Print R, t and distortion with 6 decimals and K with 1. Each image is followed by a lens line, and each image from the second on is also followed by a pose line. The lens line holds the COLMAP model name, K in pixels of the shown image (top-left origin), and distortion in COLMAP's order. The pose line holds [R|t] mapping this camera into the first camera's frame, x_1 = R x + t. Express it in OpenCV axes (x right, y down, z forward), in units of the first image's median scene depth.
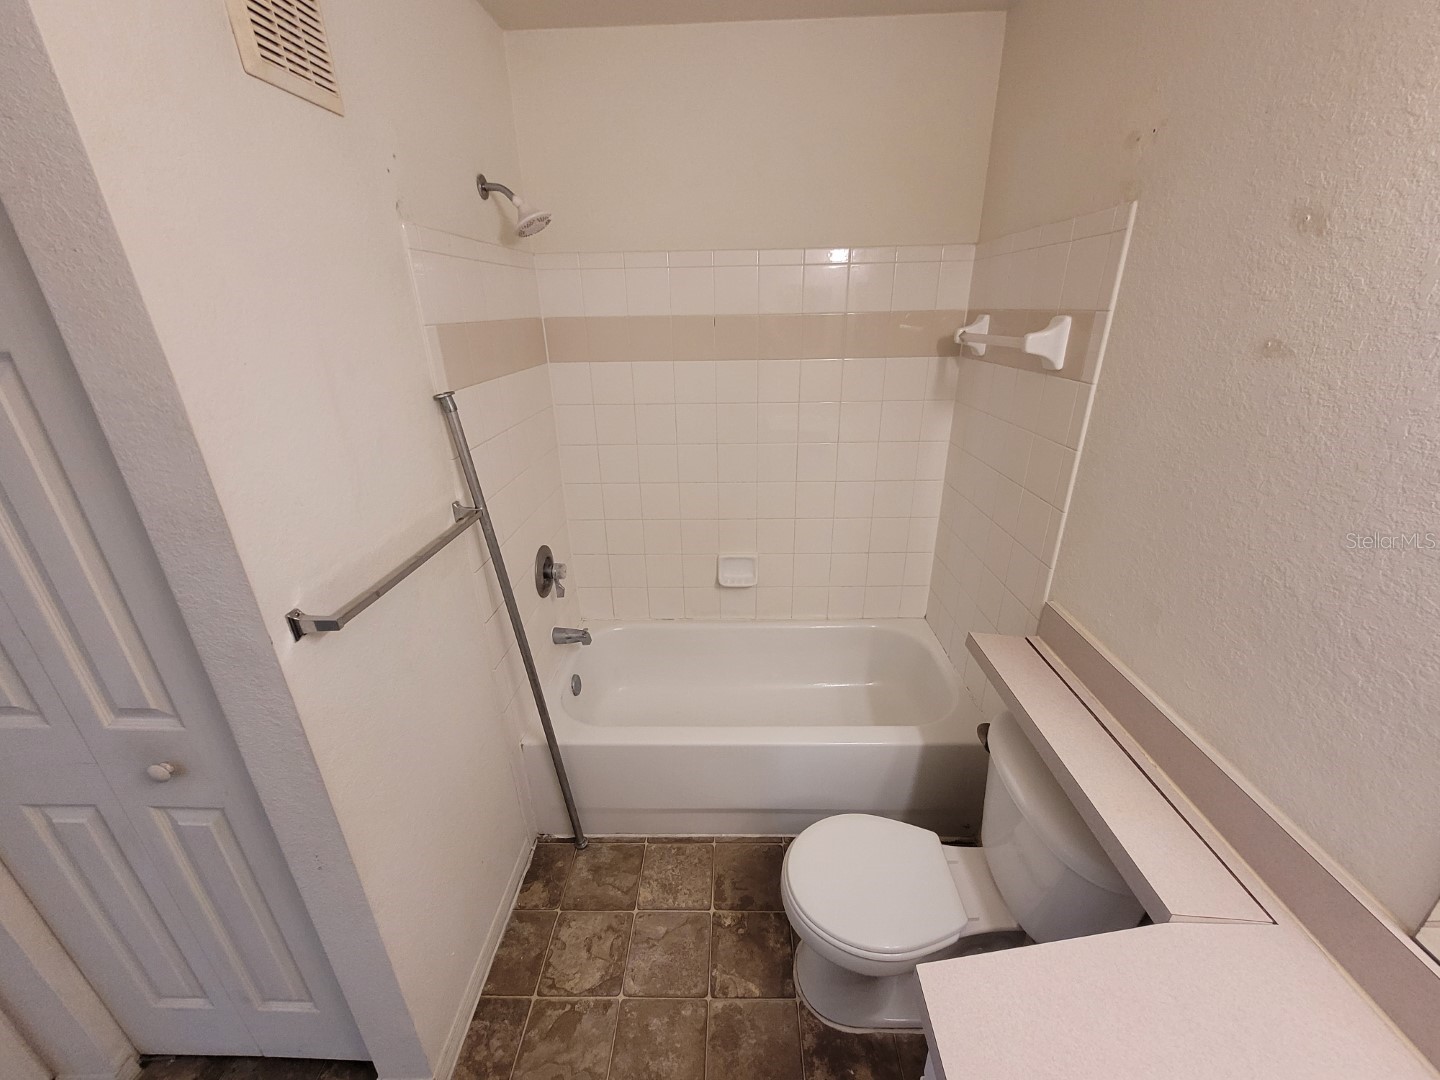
lens RADIAL K [[563.4, 0, 721.0], [0, 563.4, 536.3], [0, 0, 1]] dist [0.000731, 0.000188]
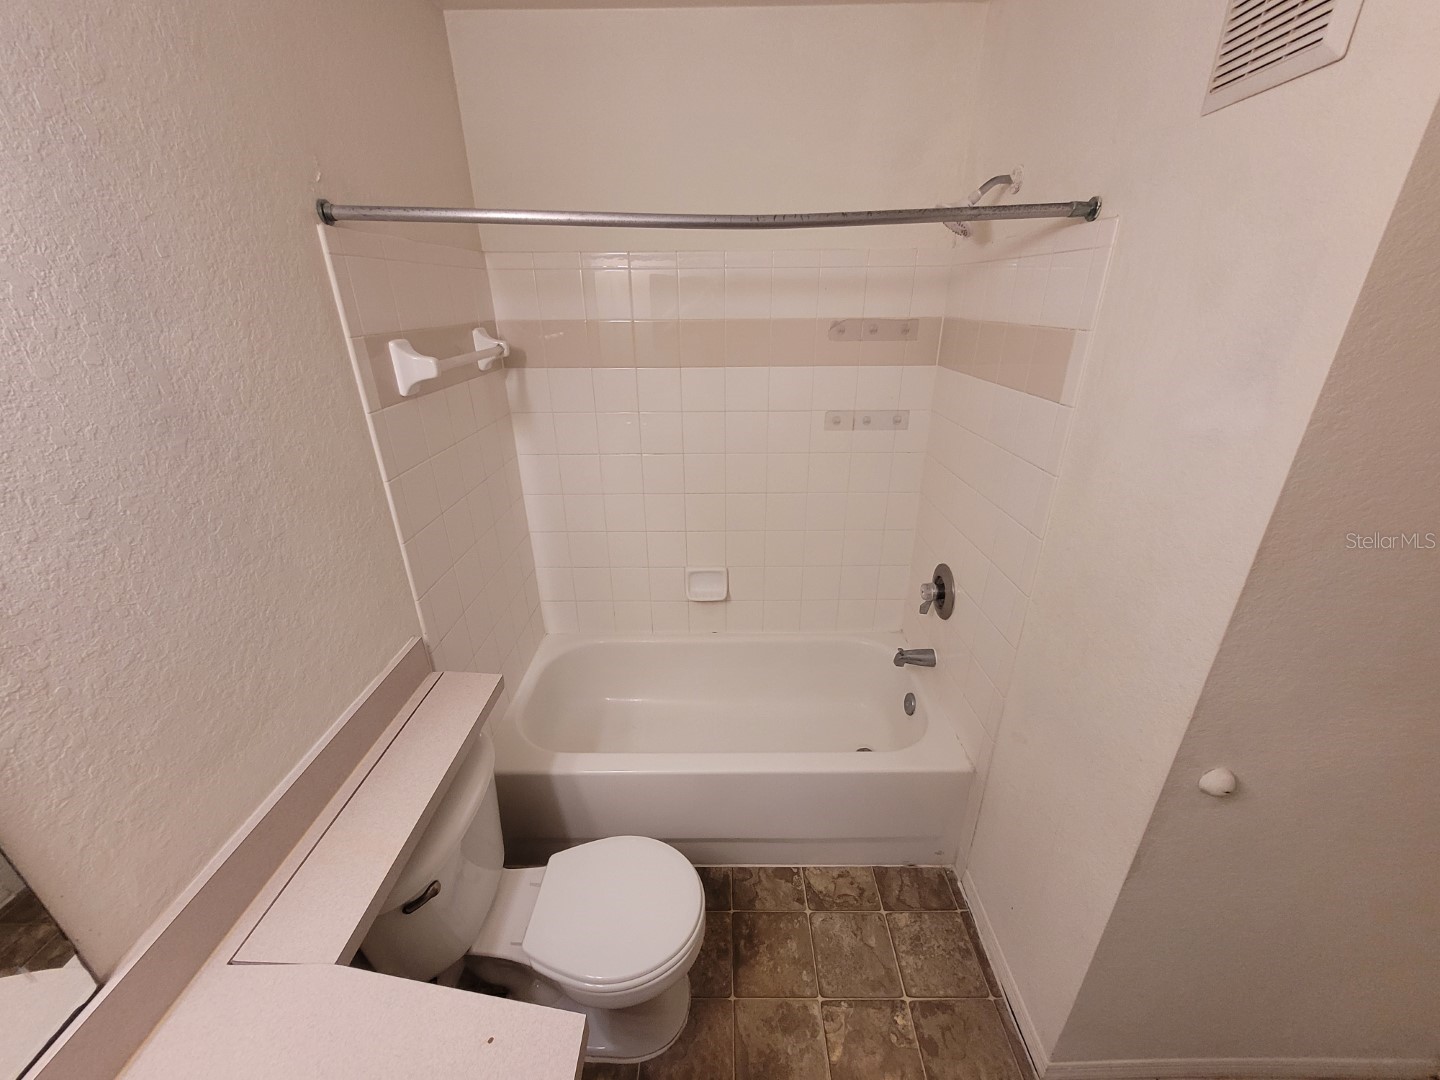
lens RADIAL K [[563.4, 0, 721.0], [0, 563.4, 536.3], [0, 0, 1]] dist [0.000731, 0.000188]
pose [[0.014376, 0.409363, -0.912258, 0.551684], [-0.366937, 0.850858, 0.376028, -0.201725], [0.930135, 0.329335, 0.162443, 0.389516]]
